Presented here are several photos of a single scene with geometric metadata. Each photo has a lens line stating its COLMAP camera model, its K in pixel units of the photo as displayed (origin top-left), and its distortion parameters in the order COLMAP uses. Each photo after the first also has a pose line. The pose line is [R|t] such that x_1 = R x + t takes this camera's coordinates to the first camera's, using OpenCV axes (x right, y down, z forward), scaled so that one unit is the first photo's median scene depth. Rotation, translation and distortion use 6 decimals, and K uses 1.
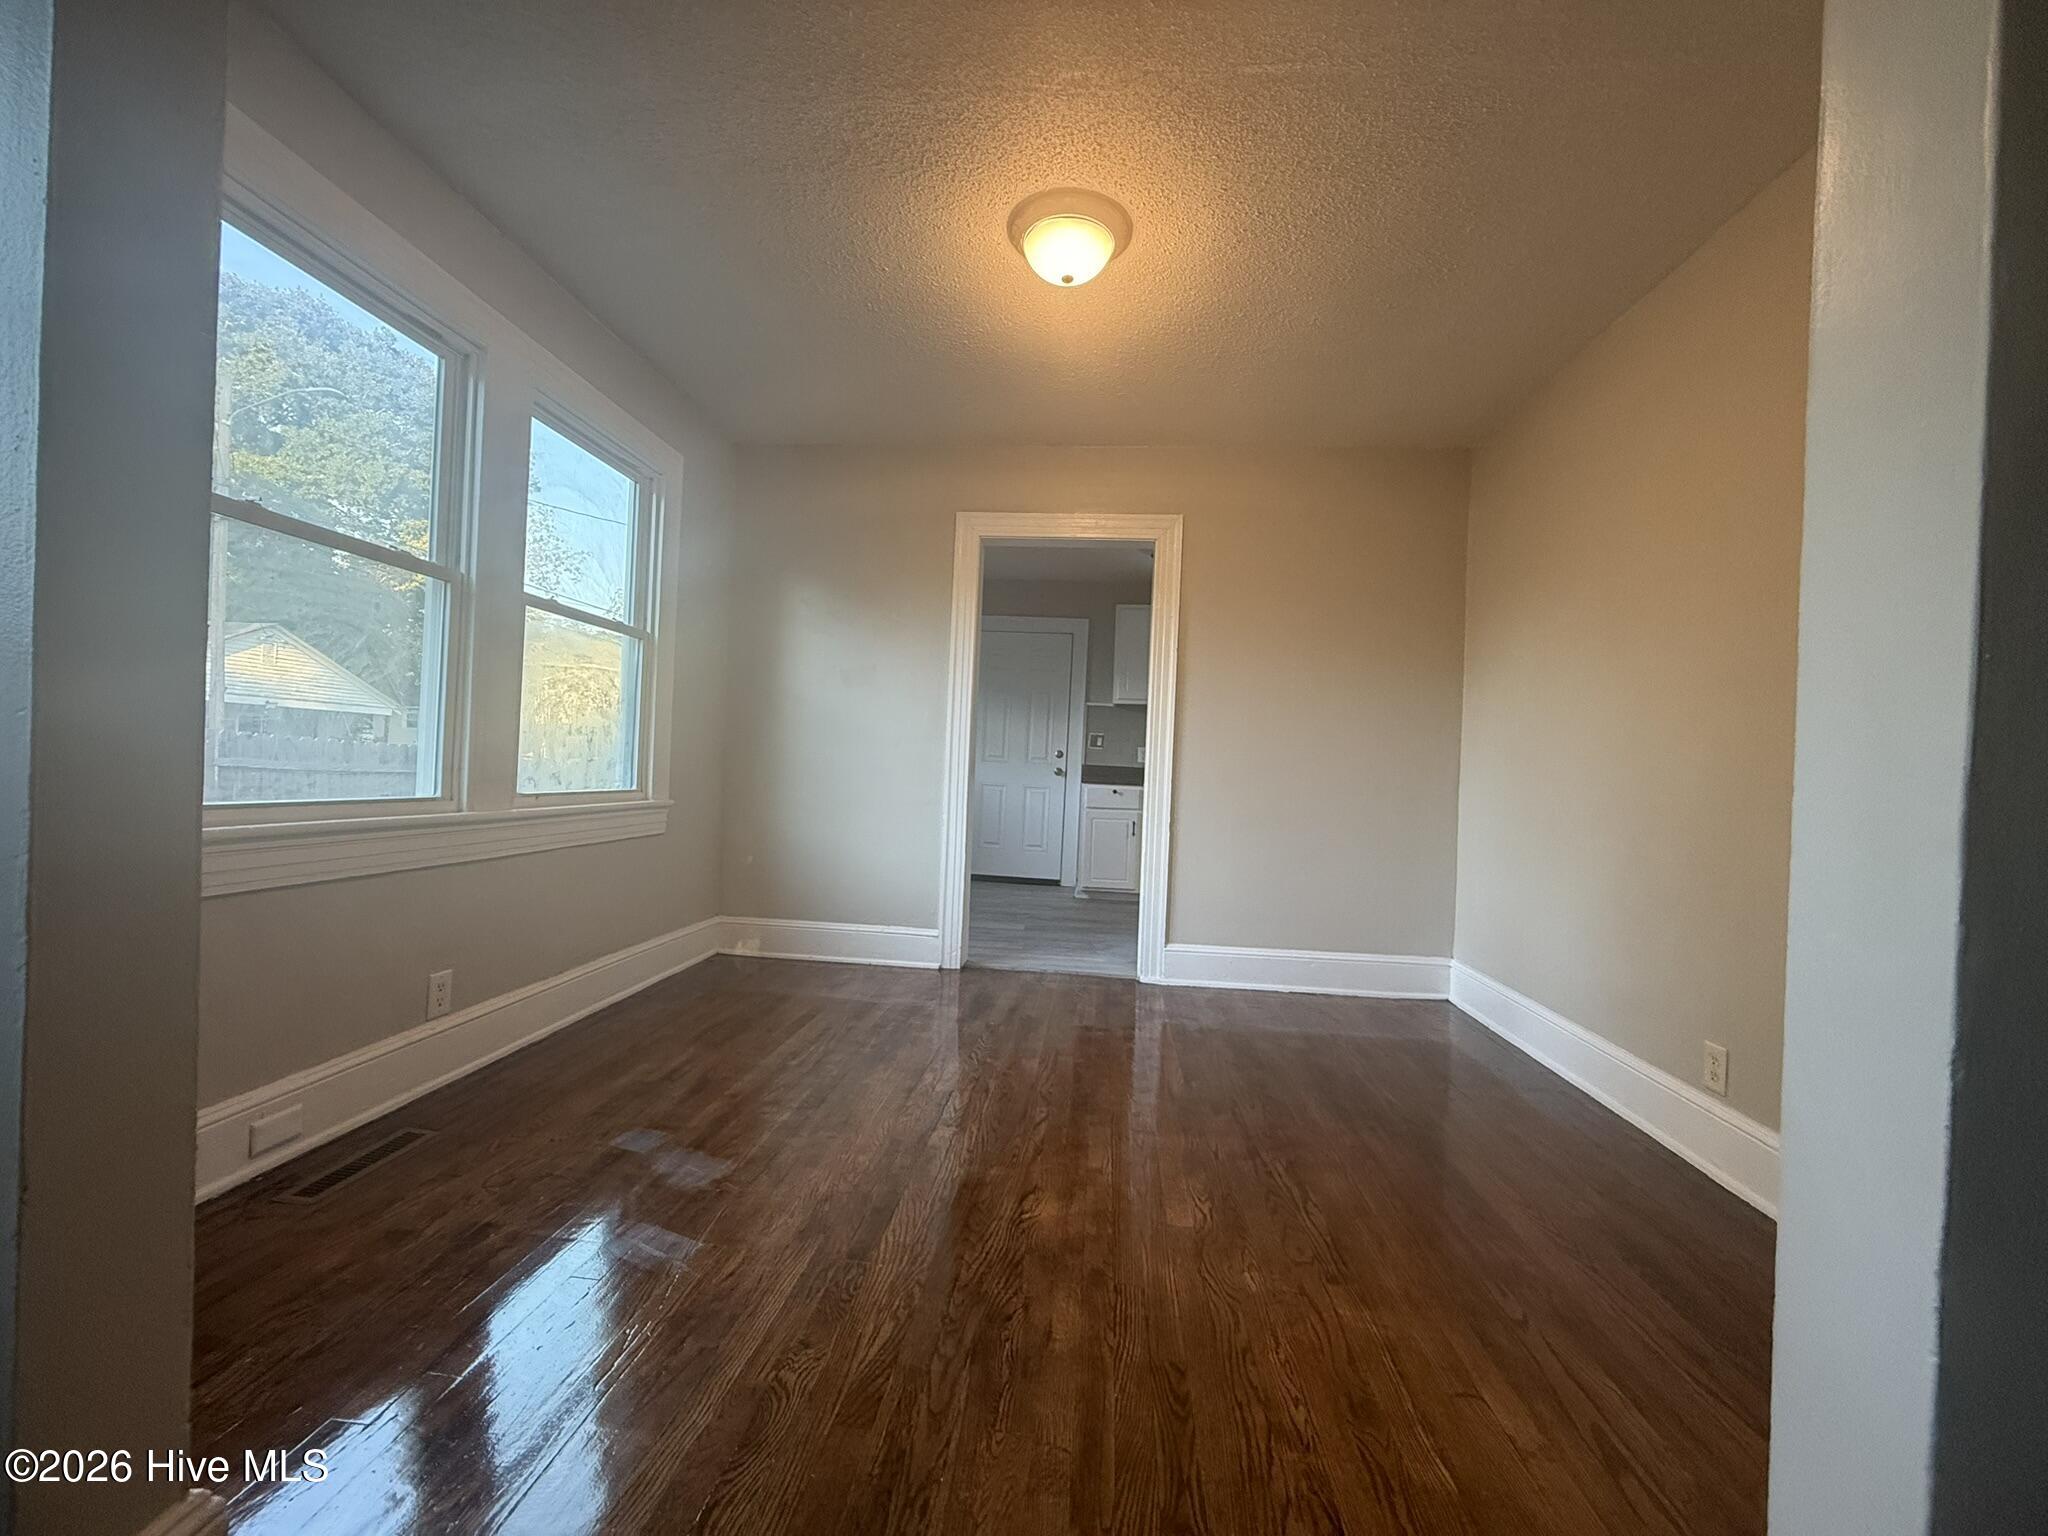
lens RADIAL K [[816.0, 0, 1021.2], [0, 816.0, 768.1], [0, 0, 1]] dist [0.000087, -0.000242]
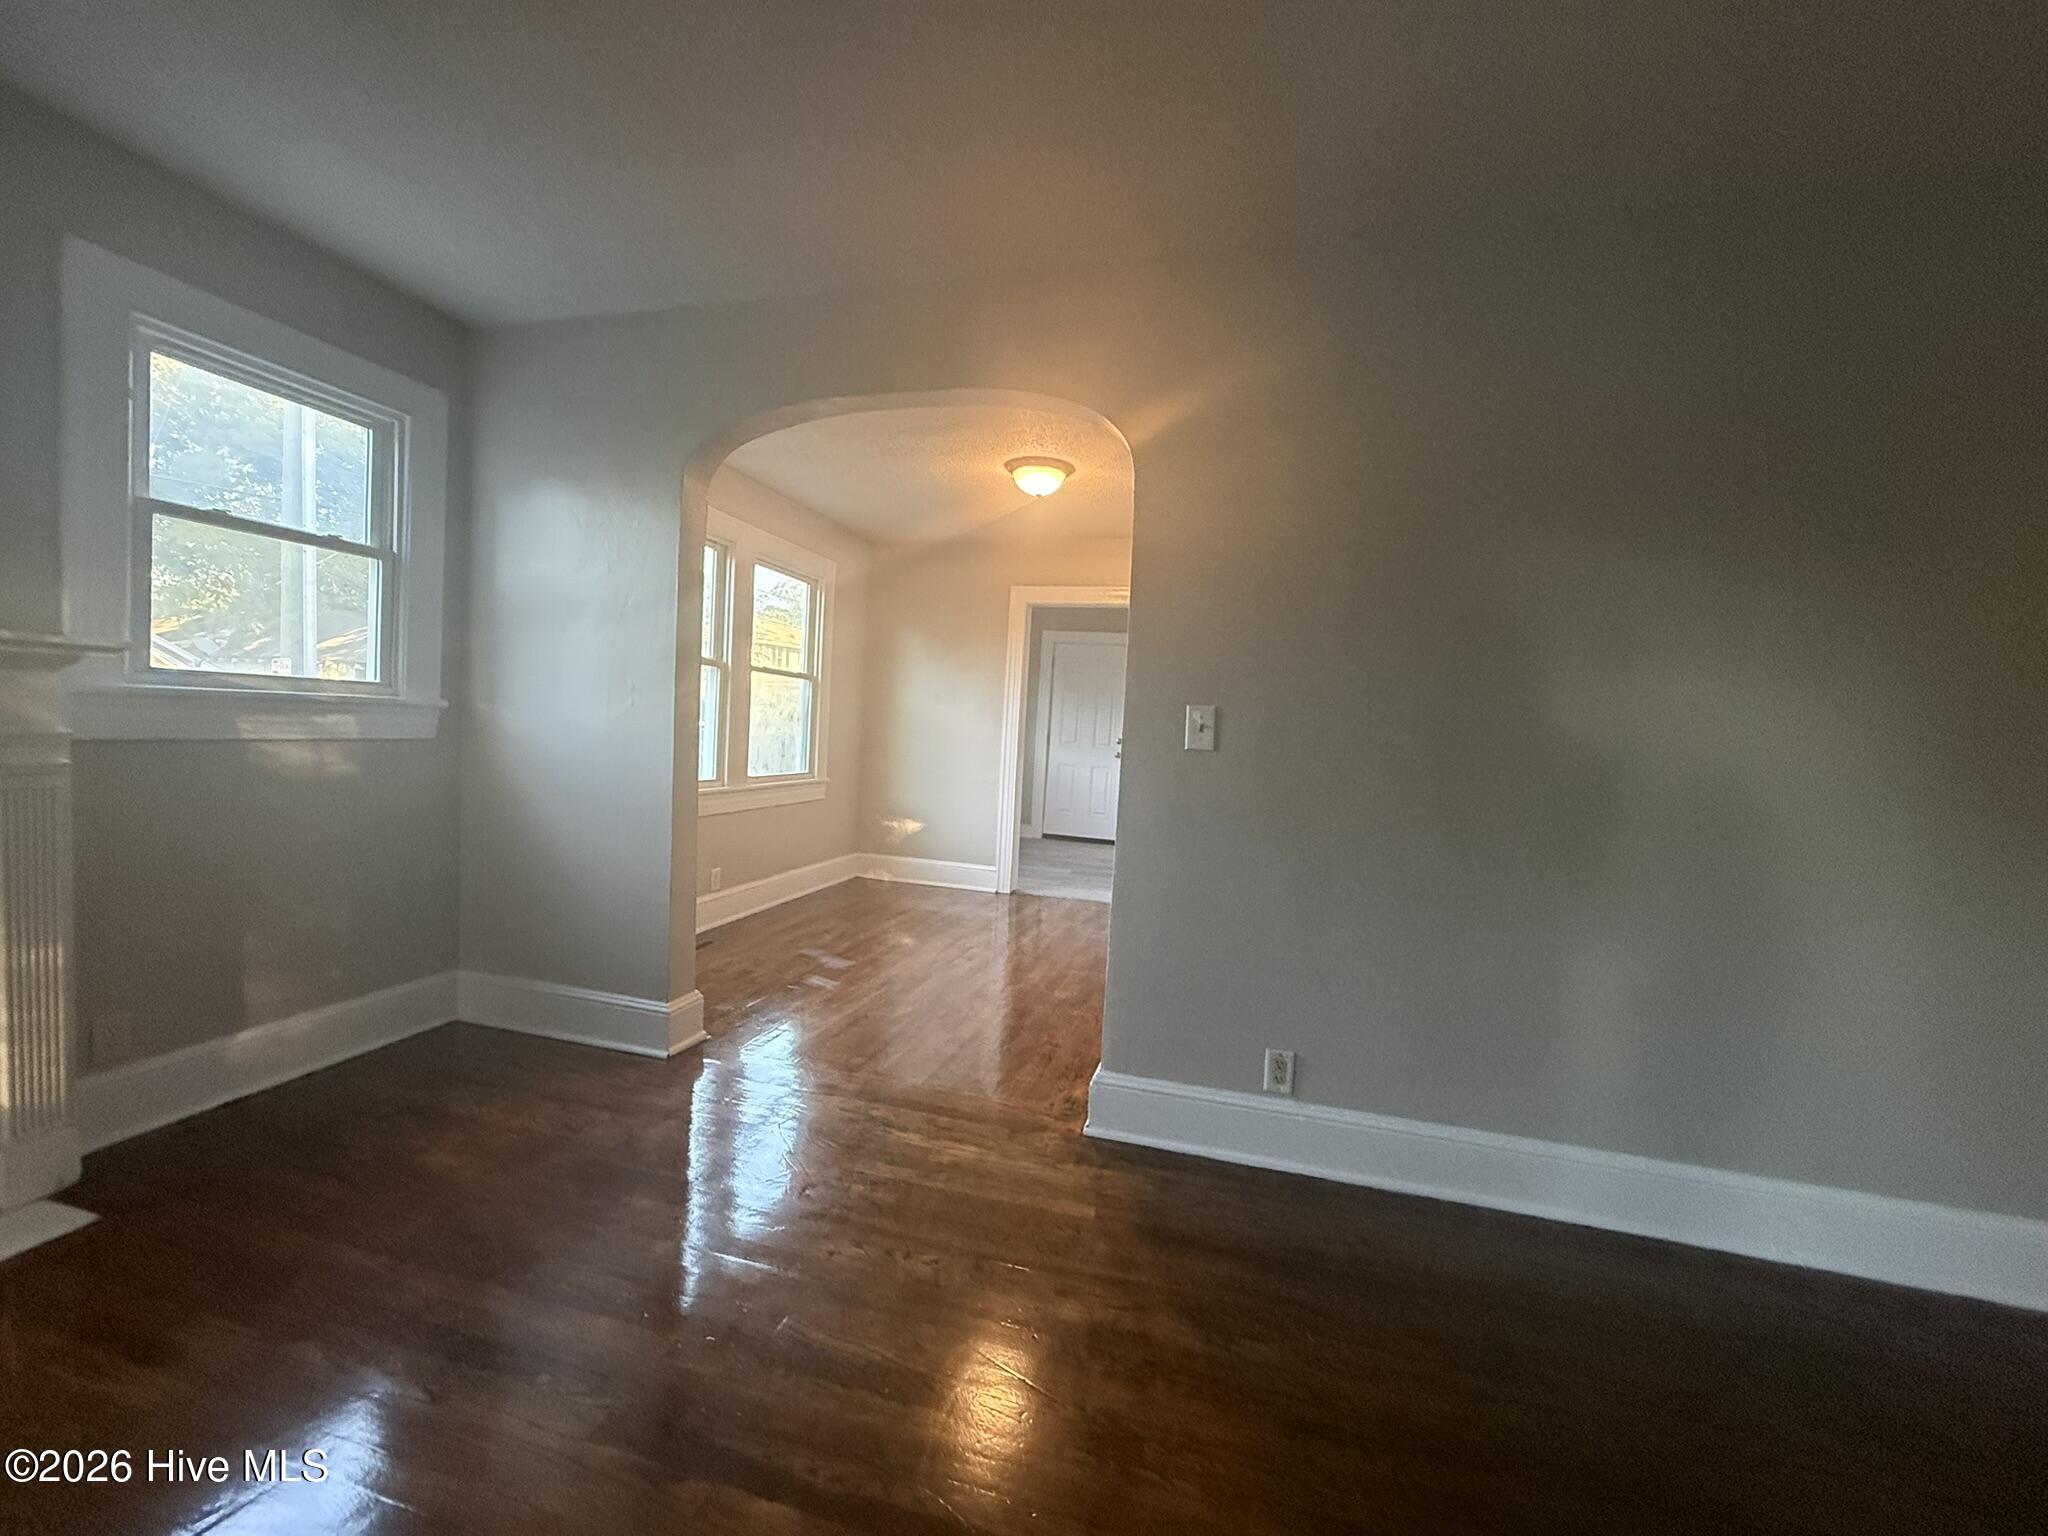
lens RADIAL K [[816.0, 0, 1021.2], [0, 816.0, 768.1], [0, 0, 1]] dist [0.000087, -0.000242]
pose [[0.984292, 0.018167, -0.175614, 0.273167], [-0.010803, 0.999025, 0.042800, -0.064977], [0.176220, -0.040230, 0.983528, -0.618023]]
